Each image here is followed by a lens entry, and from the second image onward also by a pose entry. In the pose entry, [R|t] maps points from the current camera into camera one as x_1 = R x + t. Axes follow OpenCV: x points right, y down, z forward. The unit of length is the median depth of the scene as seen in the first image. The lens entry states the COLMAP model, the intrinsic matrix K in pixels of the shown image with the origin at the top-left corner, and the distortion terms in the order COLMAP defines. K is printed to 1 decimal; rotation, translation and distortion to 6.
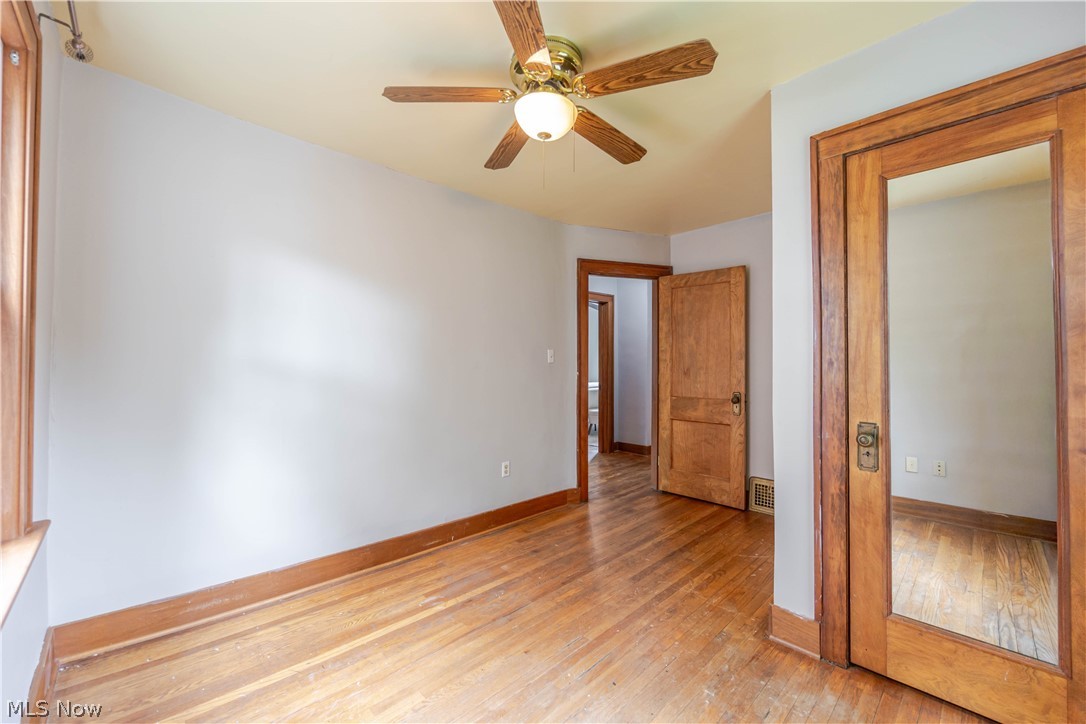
lens RADIAL K [[428.9, 0, 522.4], [0, 428.9, 355.9], [0, 0, 1]] dist [0.000678, 0.000145]
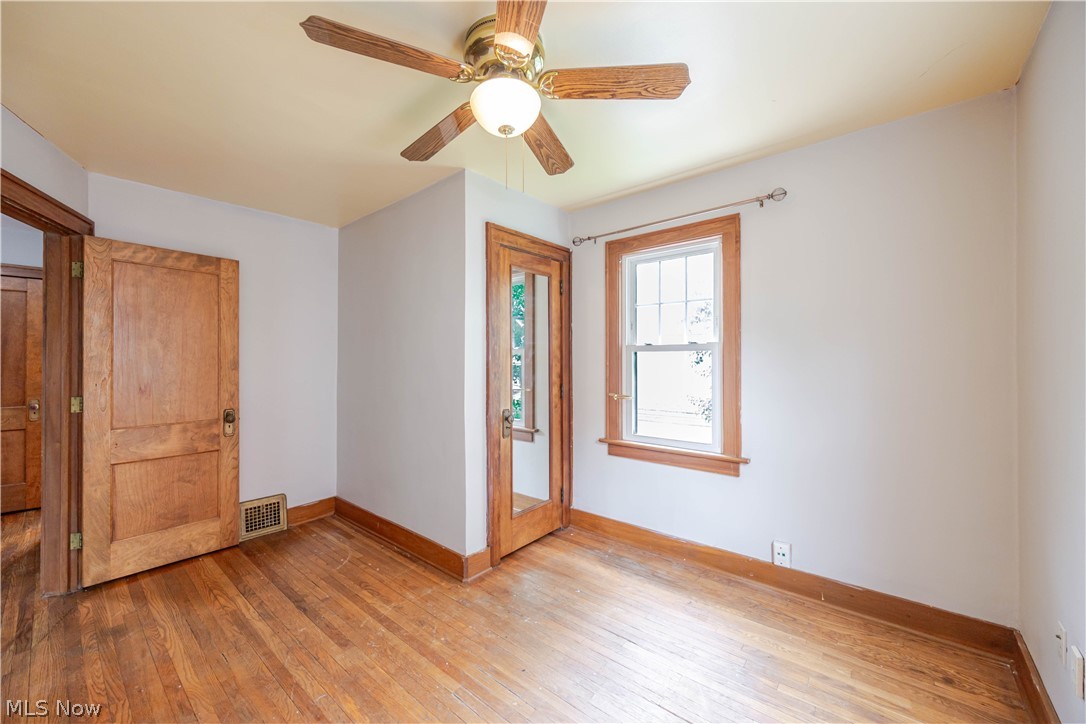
lens RADIAL K [[430.3, 0, 532.6], [0, 430.3, 356.5], [0, 0, 1]] dist [-0.000771, 0.000044]
pose [[-0.125030, 0.006697, 0.992130, -0.527390], [-0.011483, 0.999900, -0.008196, -0.022912], [-0.992086, -0.012417, -0.124941, 0.662250]]
